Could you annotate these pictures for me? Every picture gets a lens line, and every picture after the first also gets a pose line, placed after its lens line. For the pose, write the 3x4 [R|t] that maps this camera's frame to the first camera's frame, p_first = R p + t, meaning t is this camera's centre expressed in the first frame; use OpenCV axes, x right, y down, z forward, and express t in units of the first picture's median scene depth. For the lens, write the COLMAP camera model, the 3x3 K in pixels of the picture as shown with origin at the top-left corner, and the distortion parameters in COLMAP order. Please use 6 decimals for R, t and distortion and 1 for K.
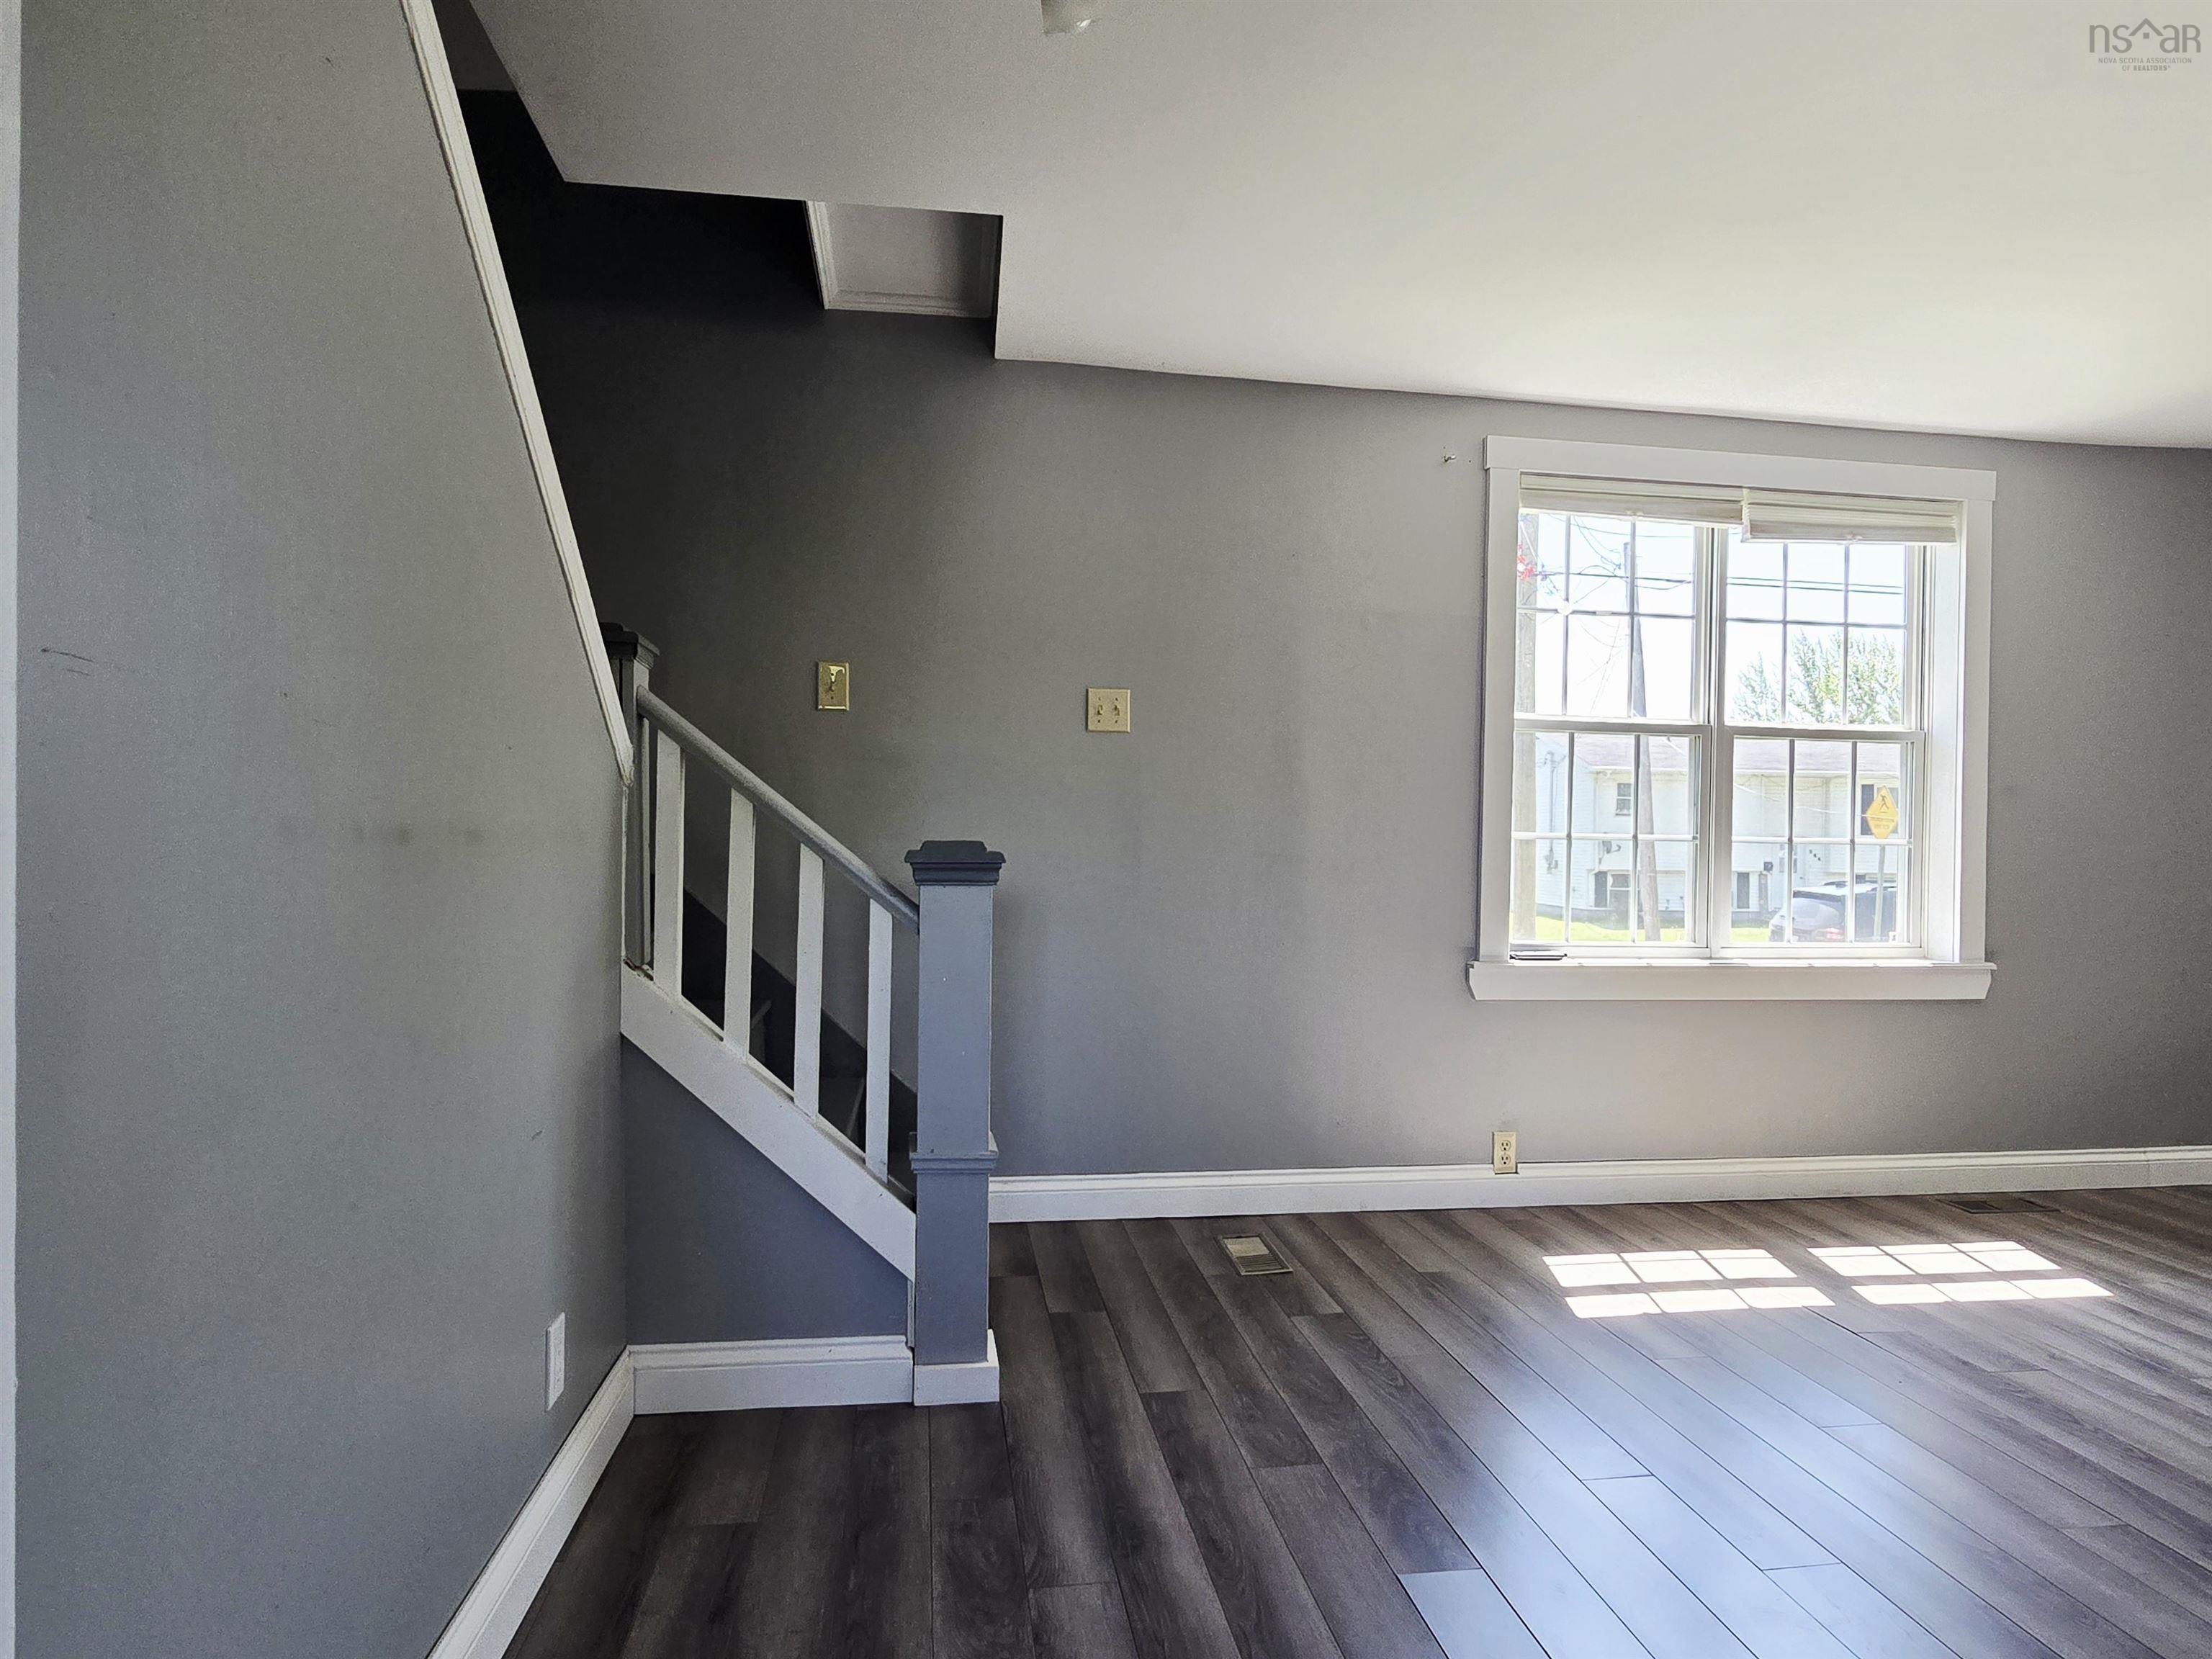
lens RADIAL K [[1266.8, 0, 1118.6], [0, 1266.8, 837.8], [0, 0, 1]] dist [0.004607, -0.000523]
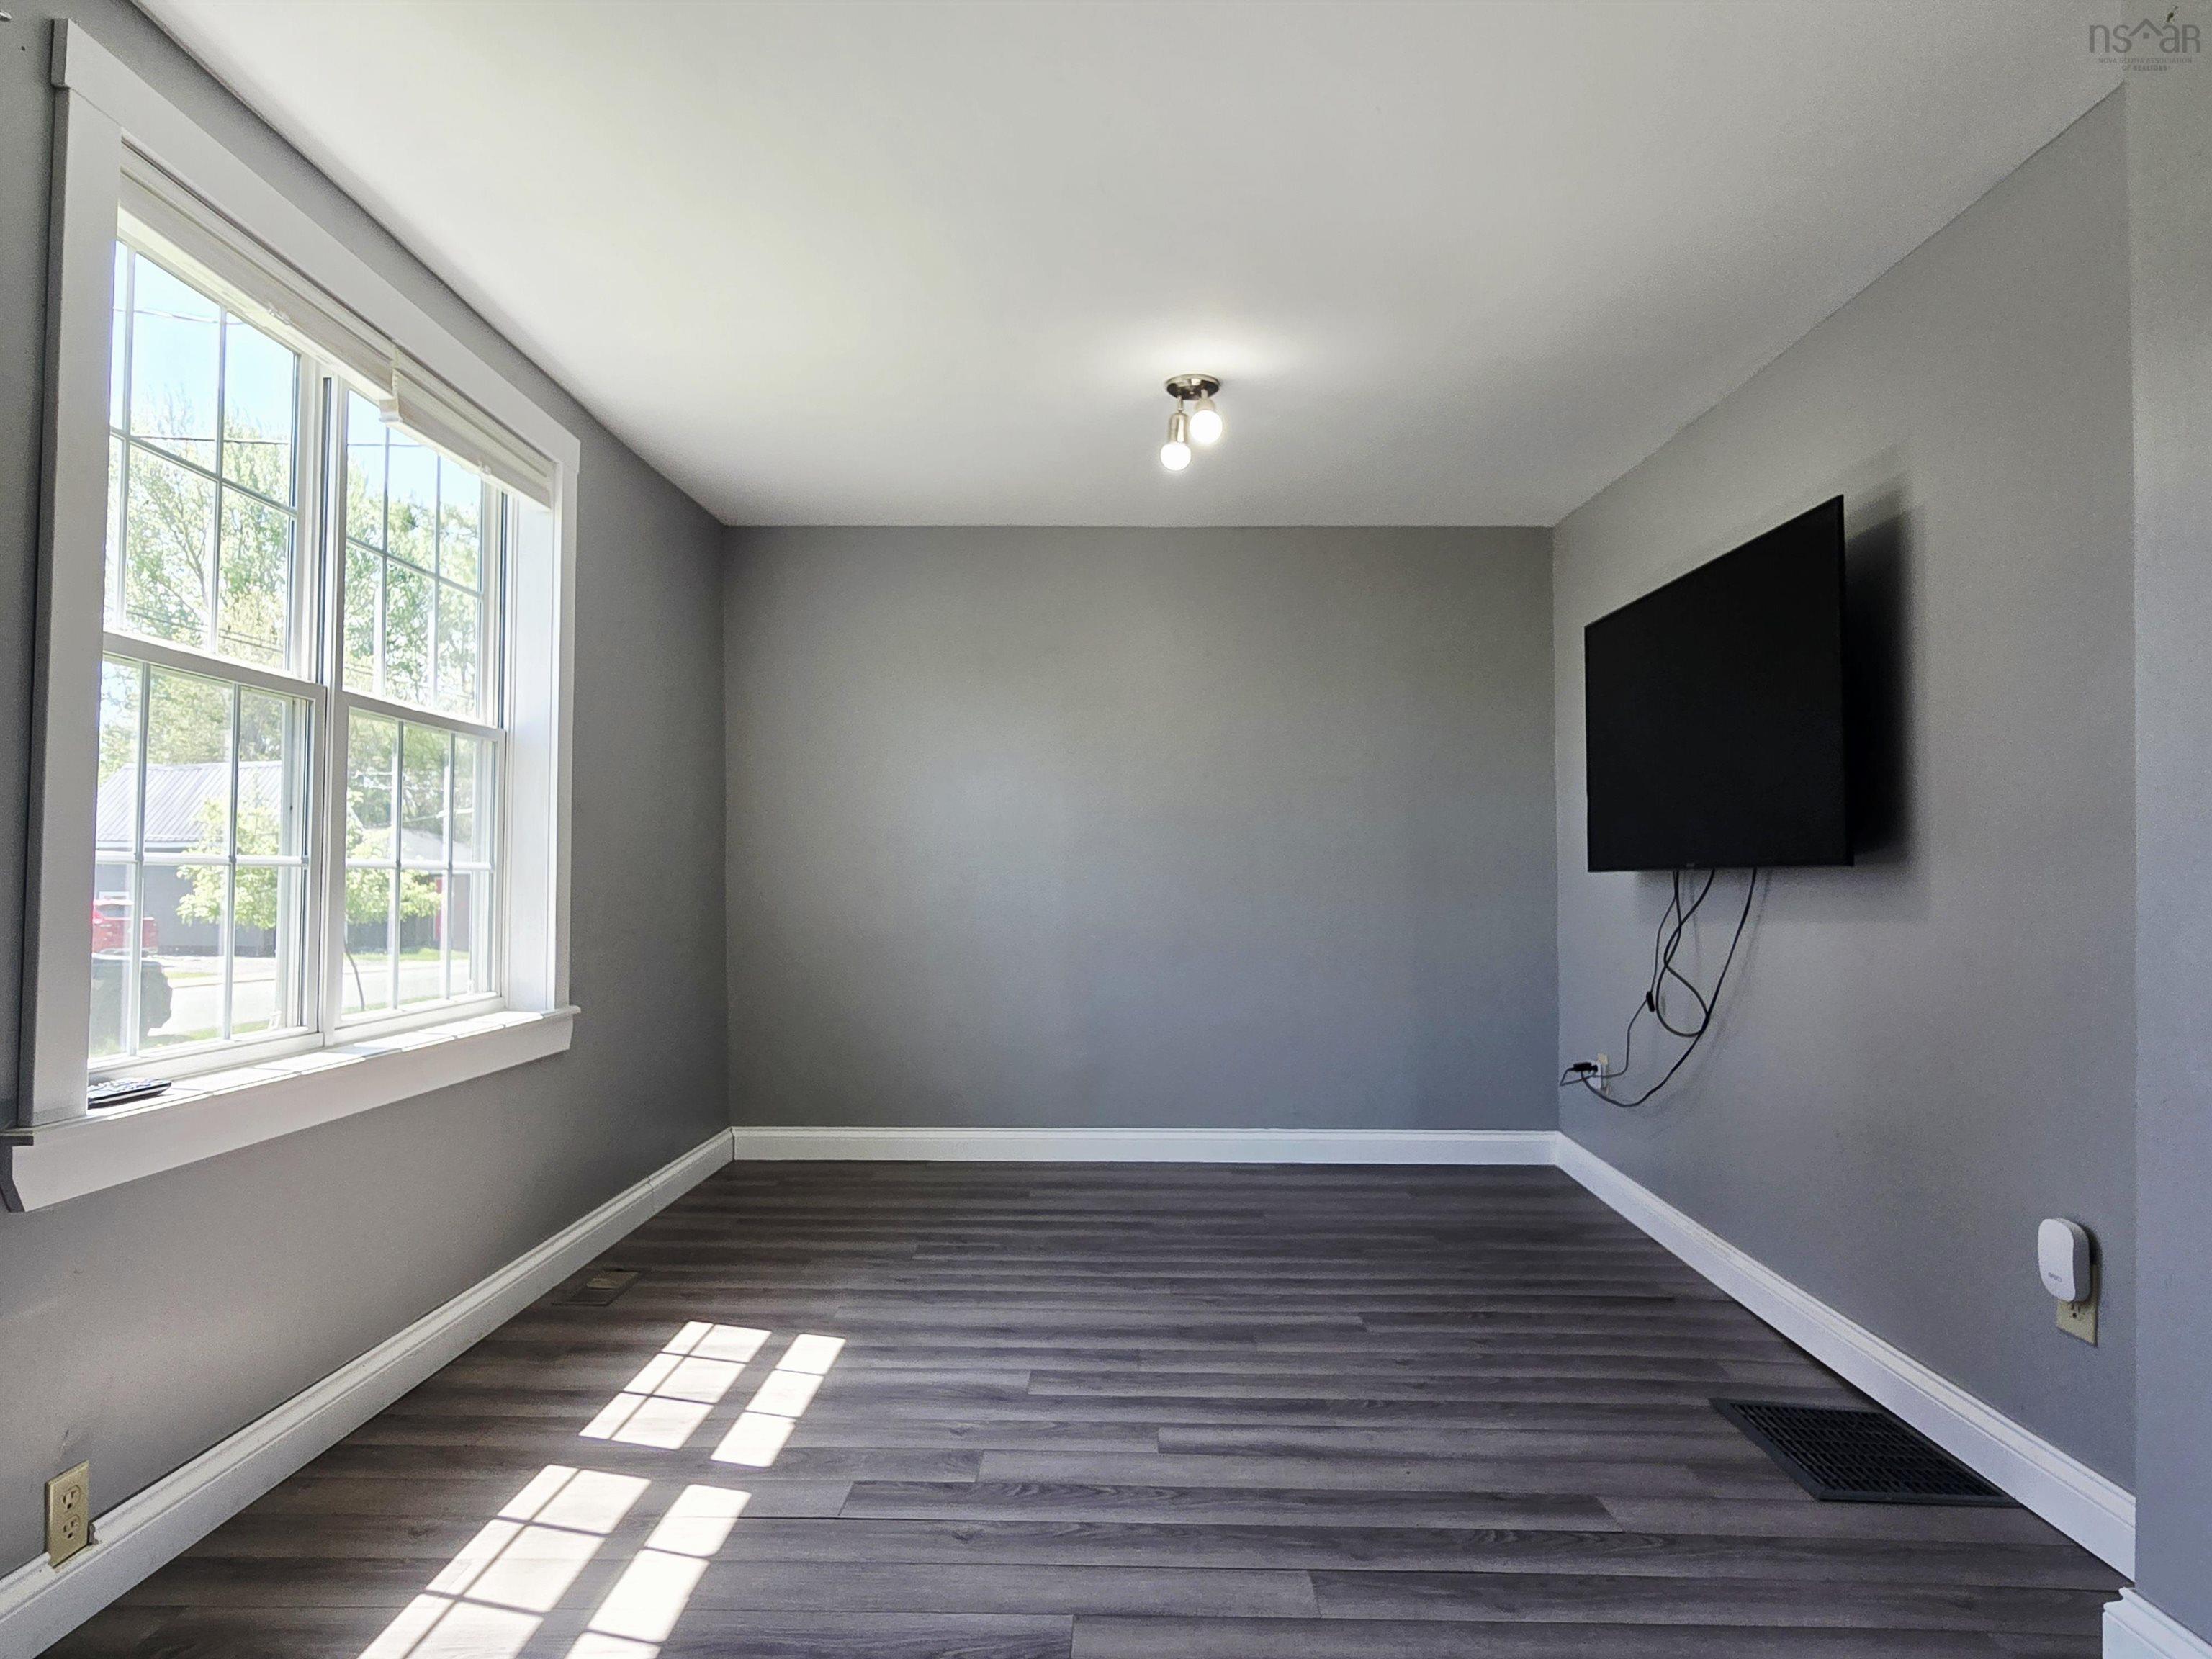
lens RADIAL K [[1266.8, 0, 1118.6], [0, 1266.8, 837.8], [0, 0, 1]] dist [0.004607, -0.000523]
pose [[0.158925, 0.019015, 0.987108, -0.113839], [-0.010998, 0.999787, -0.017489, -0.004813], [-0.987229, -0.008076, 0.159100, 0.530559]]
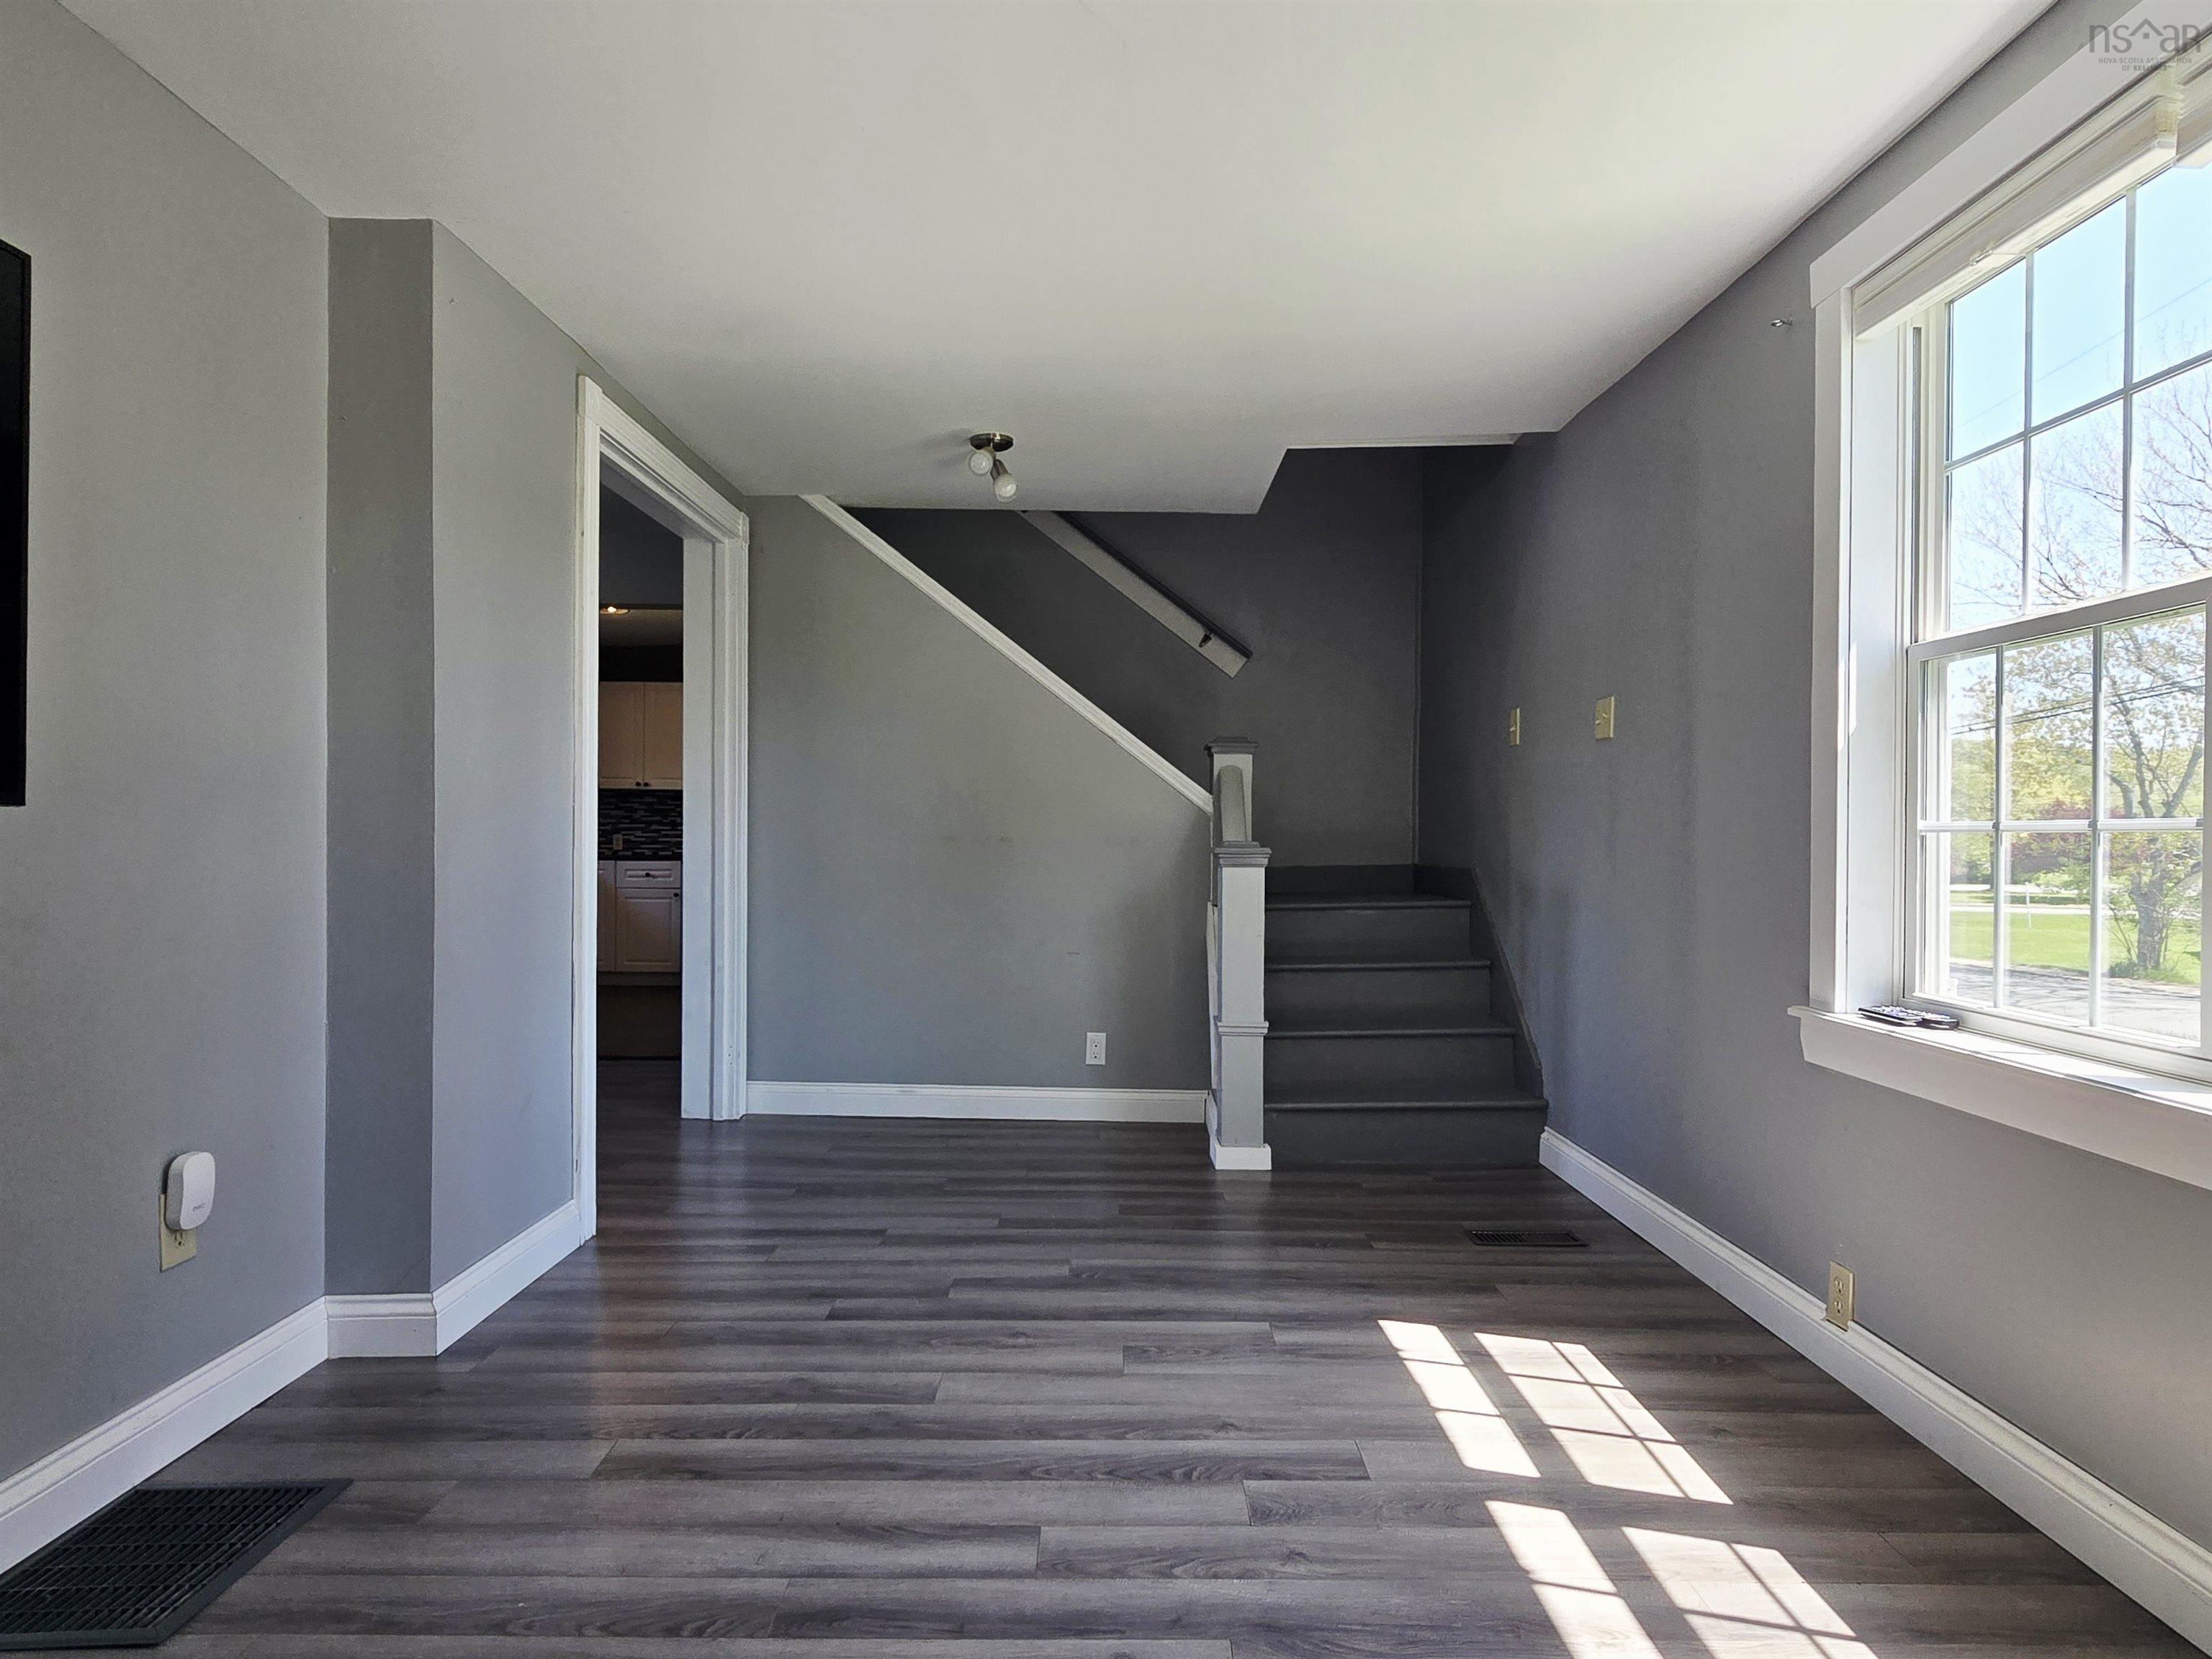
lens RADIAL K [[1266.8, 0, 1118.6], [0, 1266.8, 837.8], [0, 0, 1]] dist [0.004607, -0.000523]
pose [[-0.143437, -0.019247, -0.989472, 1.043010], [0.001078, 0.999807, -0.019605, 0.016072], [0.989659, -0.003879, -0.143388, 0.717837]]
